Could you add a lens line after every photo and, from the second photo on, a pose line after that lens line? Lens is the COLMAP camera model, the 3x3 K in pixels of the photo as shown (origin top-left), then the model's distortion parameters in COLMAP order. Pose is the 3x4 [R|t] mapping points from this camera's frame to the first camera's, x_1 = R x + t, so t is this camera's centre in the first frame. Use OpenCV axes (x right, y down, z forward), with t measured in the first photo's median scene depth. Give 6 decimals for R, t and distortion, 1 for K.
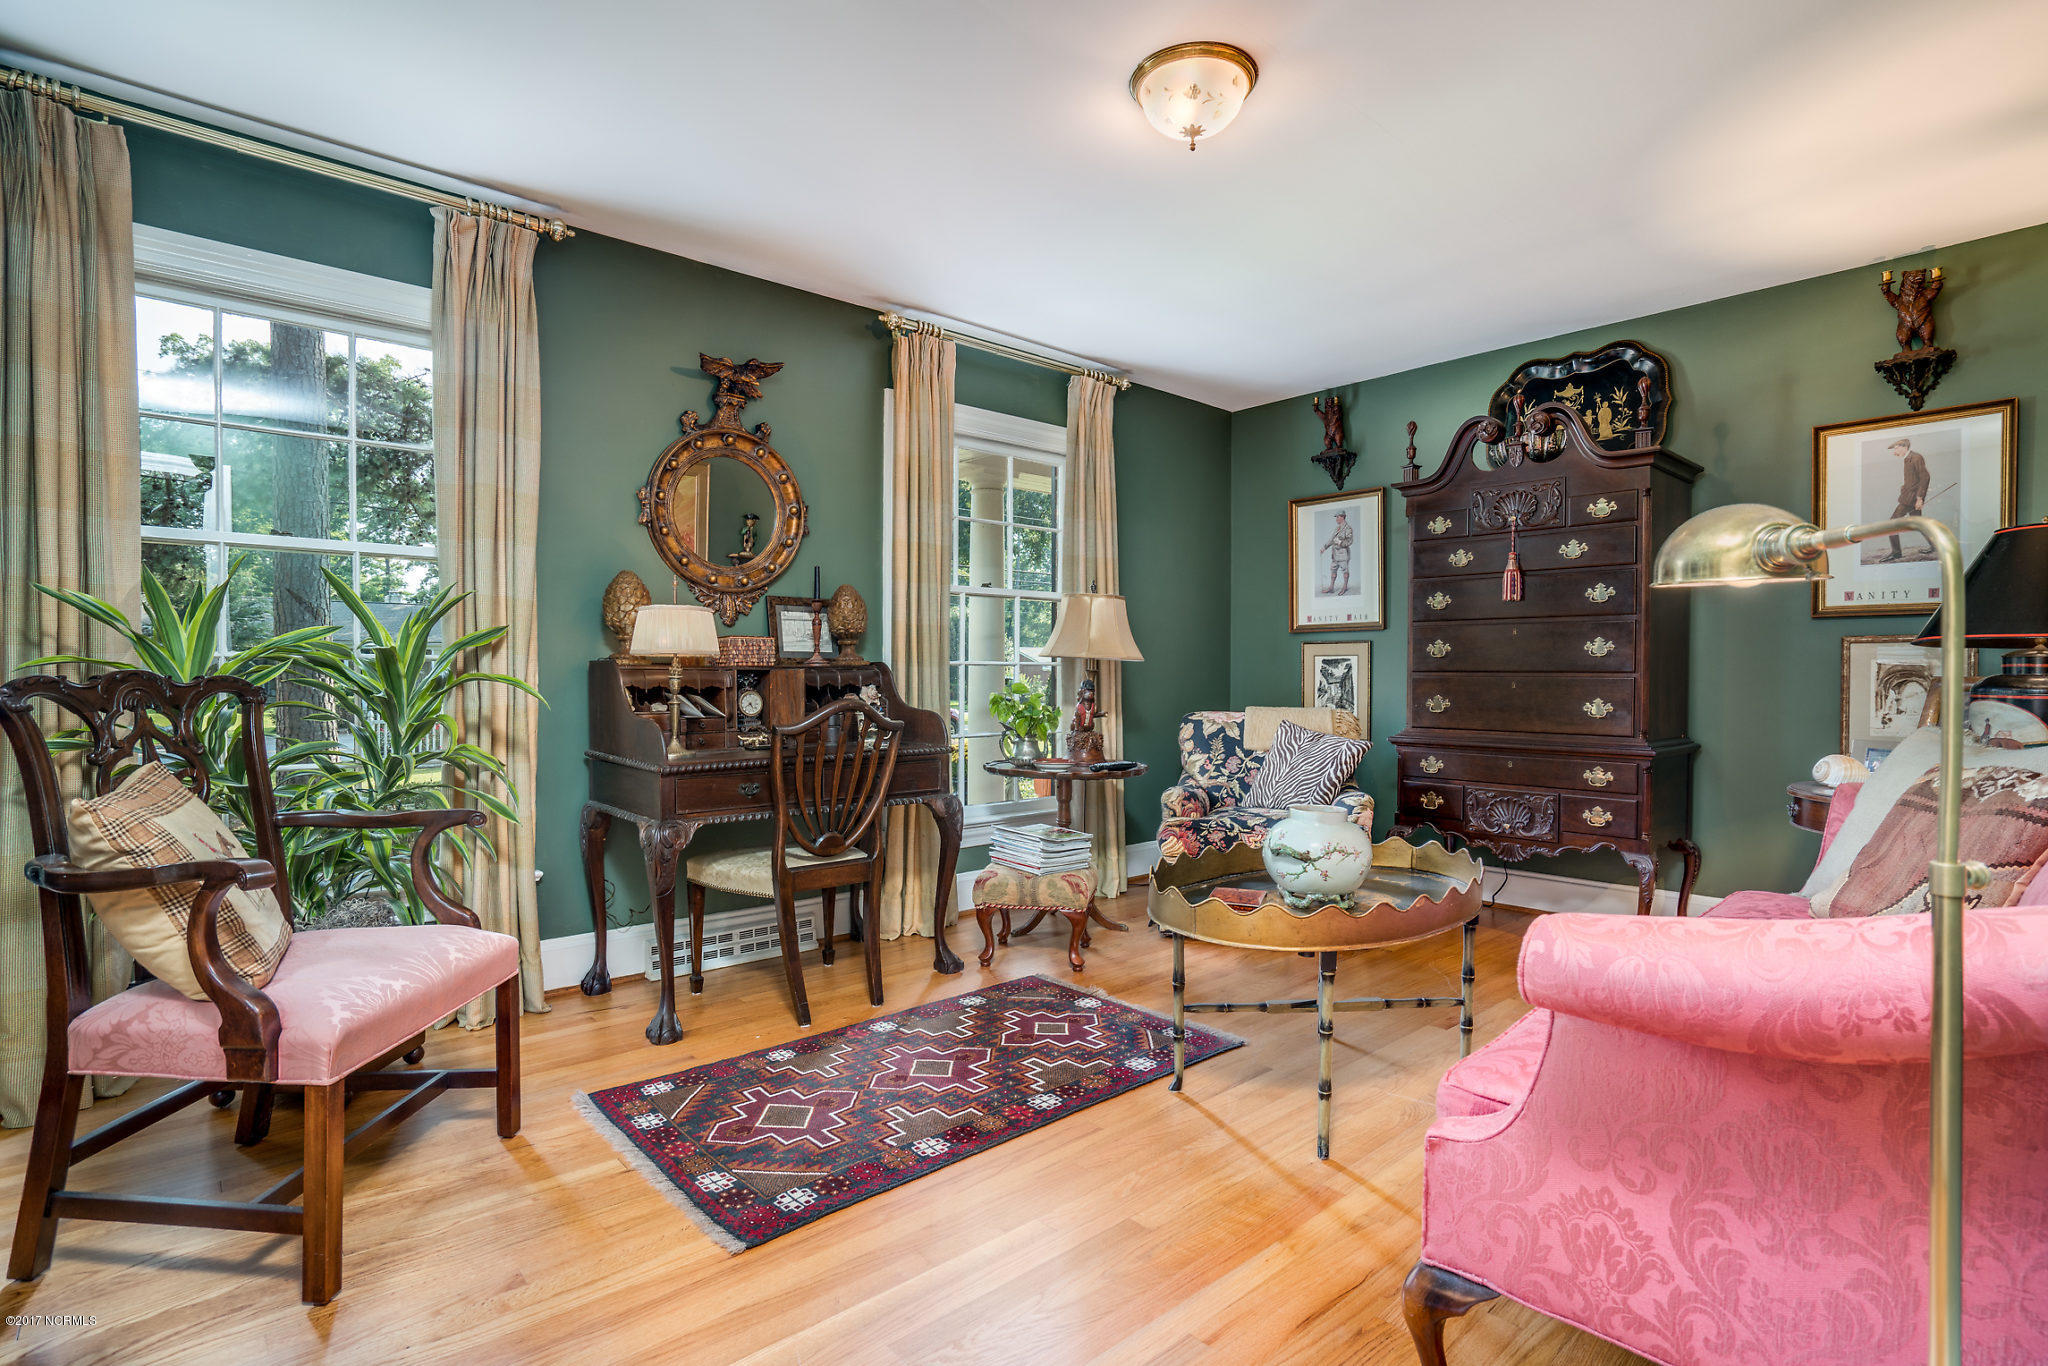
lens RADIAL K [[1021.4, 0, 1058.5], [0, 1021.4, 679.1], [0, 0, 1]] dist [-0.037099, 0.000651]
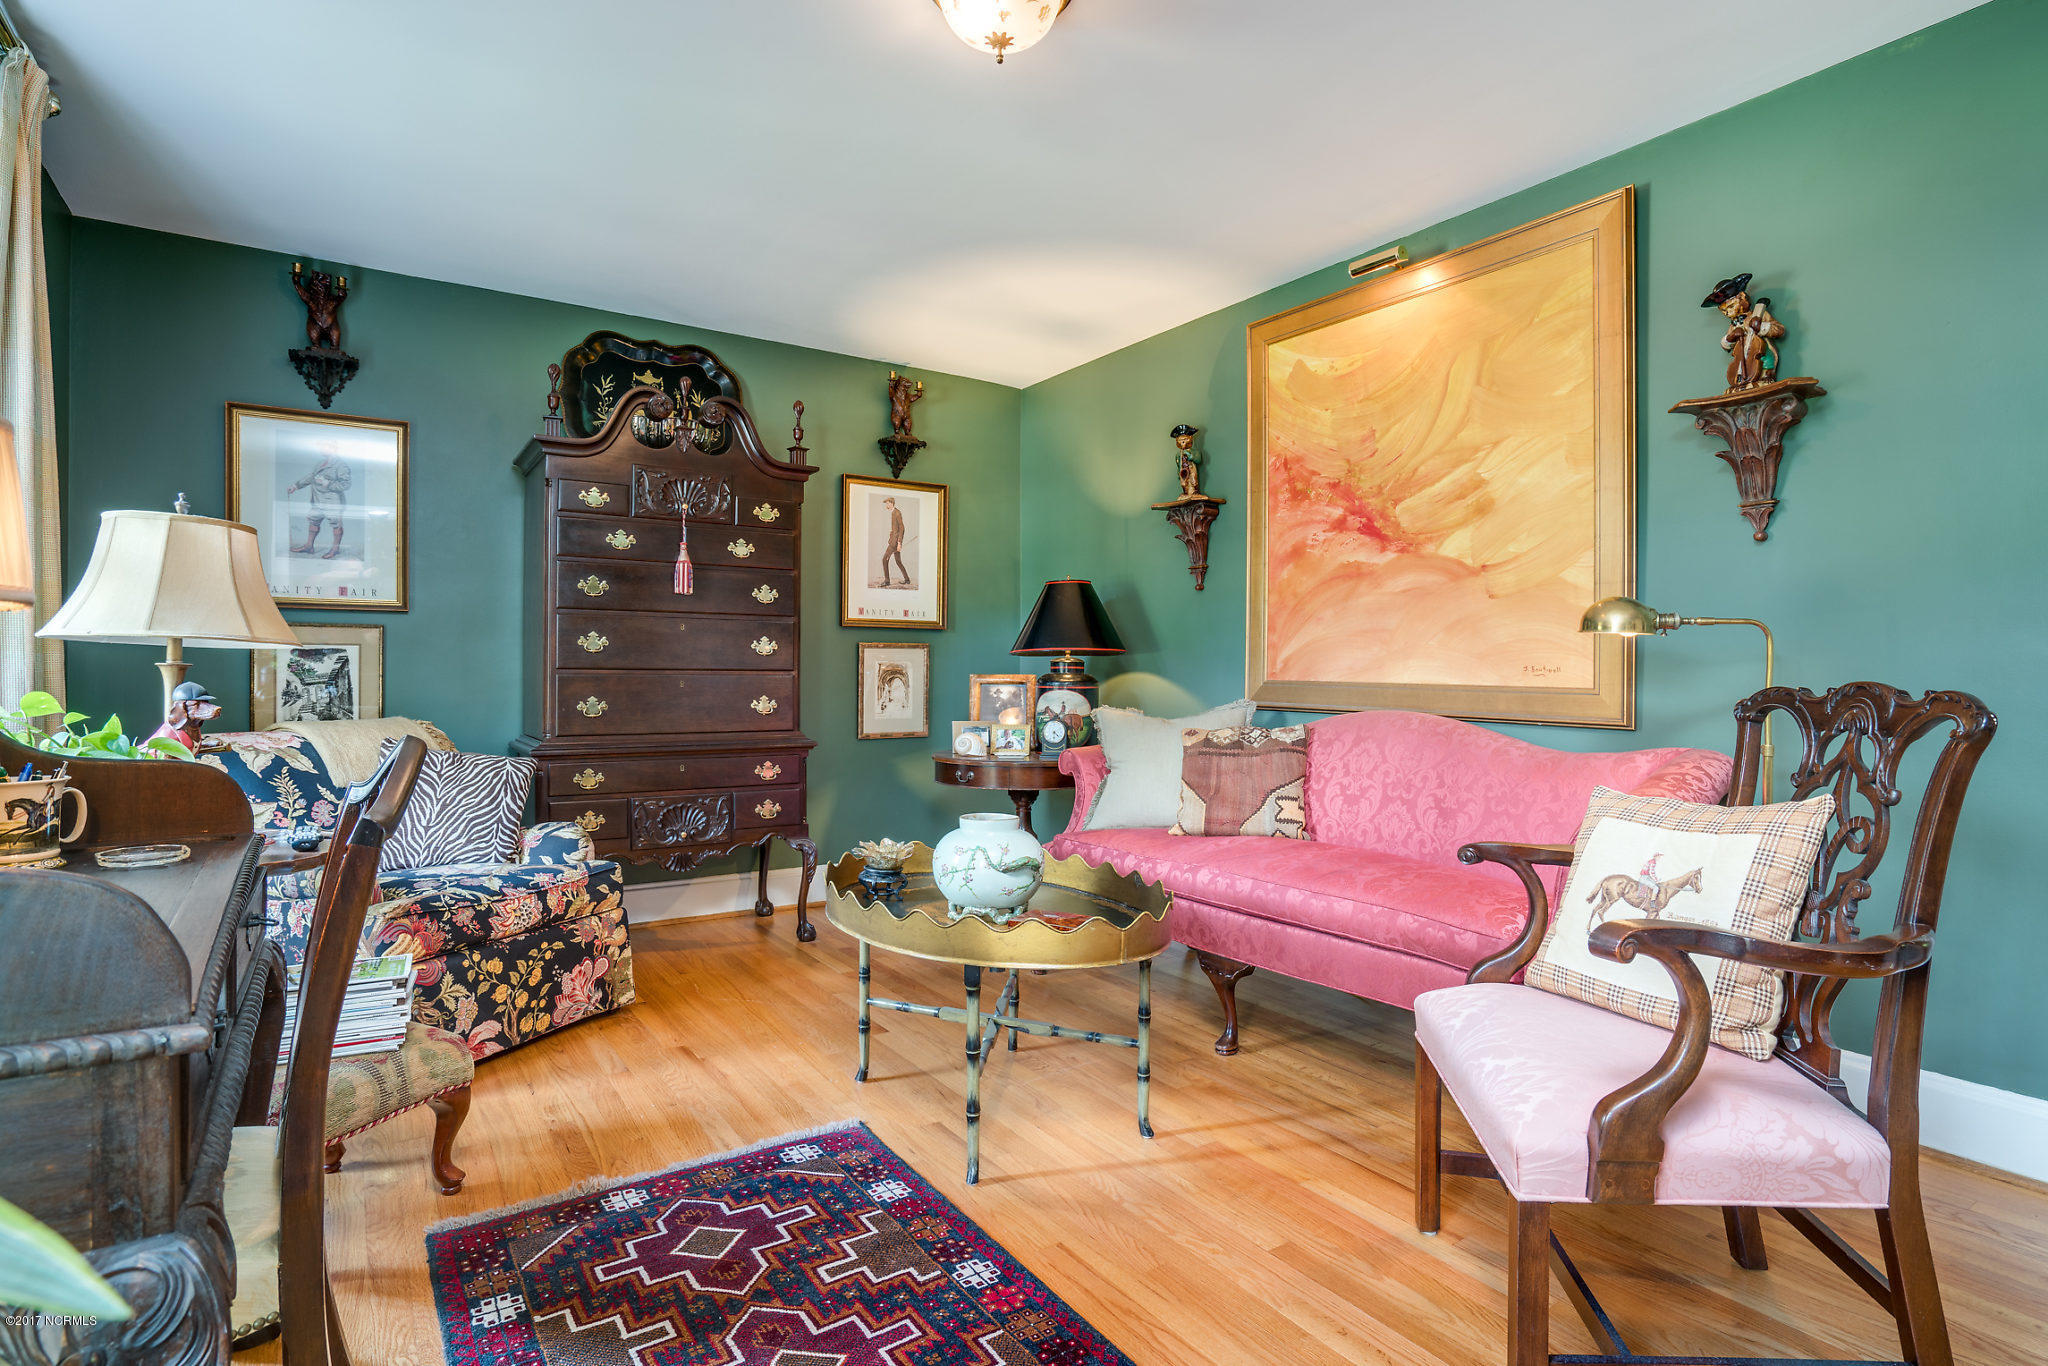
lens RADIAL K [[1021.4, 0, 1058.5], [0, 1021.4, 679.1], [0, 0, 1]] dist [-0.037099, 0.000651]
pose [[0.130482, -0.007628, 0.991421, -0.491183], [-0.000426, 0.999970, 0.007750, -0.006464], [-0.991451, -0.001433, 0.130475, 0.588701]]
